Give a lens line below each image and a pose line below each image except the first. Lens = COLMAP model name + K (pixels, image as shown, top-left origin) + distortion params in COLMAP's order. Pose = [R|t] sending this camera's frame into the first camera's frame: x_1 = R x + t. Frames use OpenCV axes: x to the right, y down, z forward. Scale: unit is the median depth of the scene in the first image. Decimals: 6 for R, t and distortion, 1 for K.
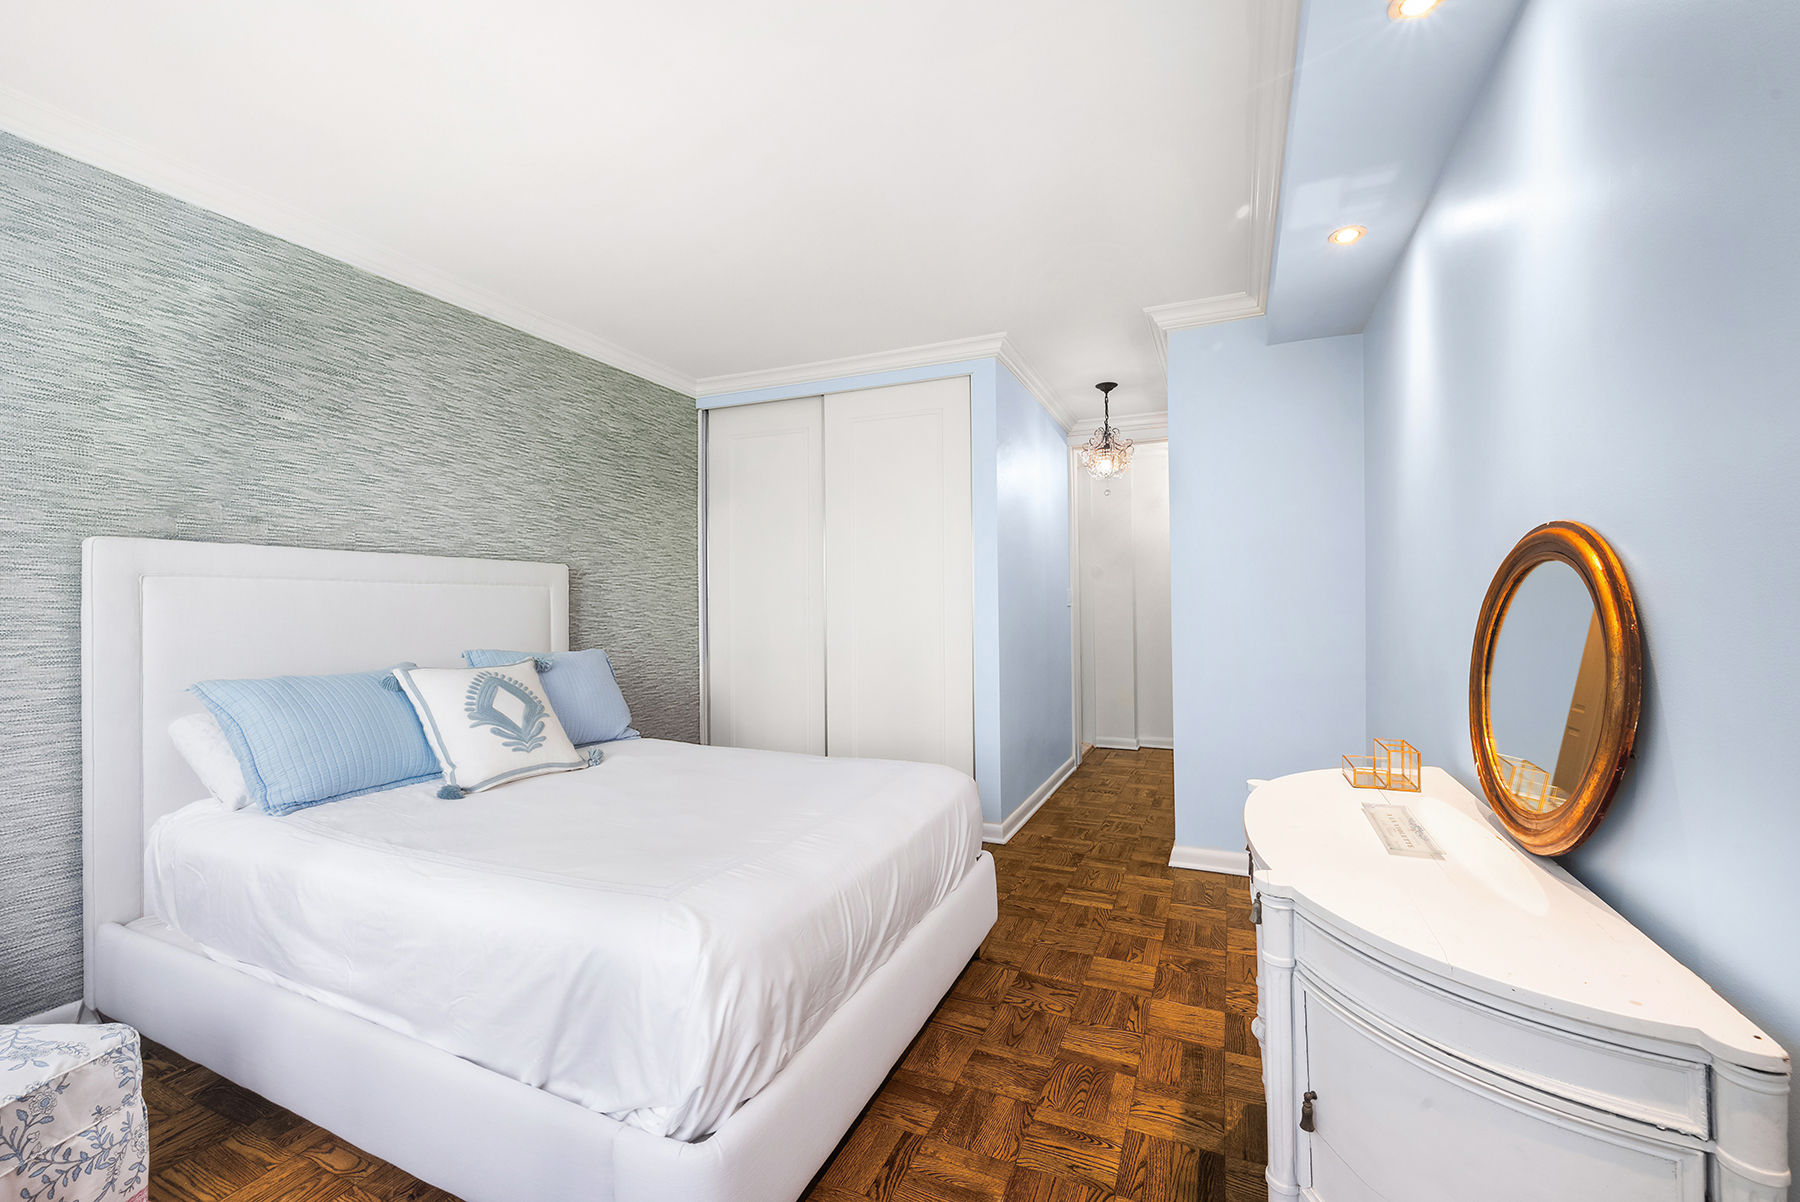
lens RADIAL K [[742.0, 0, 901.5], [0, 742.0, 610.6], [0, 0, 1]] dist [-0.001687, 0.000320]
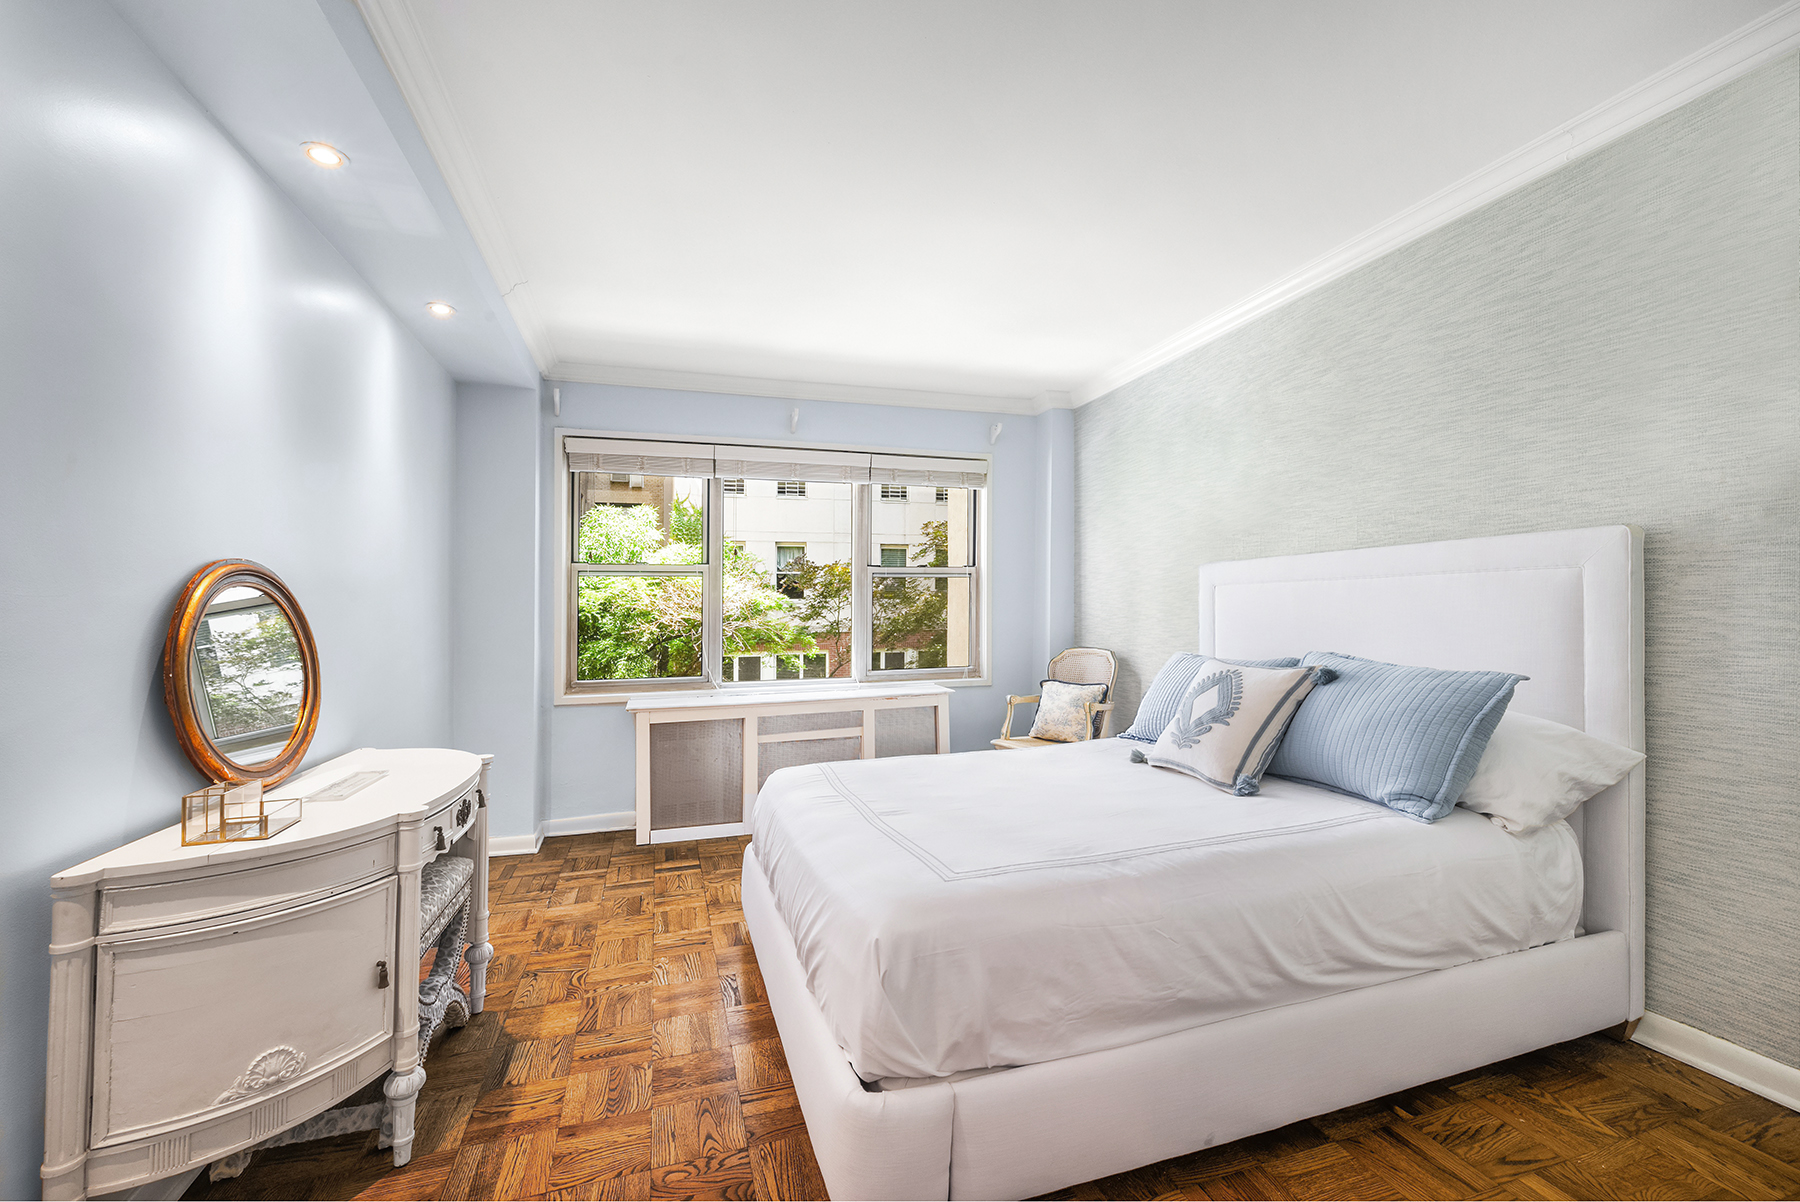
lens RADIAL K [[742.0, 0, 901.5], [0, 742.0, 610.6], [0, 0, 1]] dist [-0.001687, 0.000320]
pose [[-0.746398, 0.009807, -0.665428, 0.492464], [0.010447, 0.999941, 0.003019, -0.007313], [0.665418, -0.004698, -0.746456, 1.607216]]
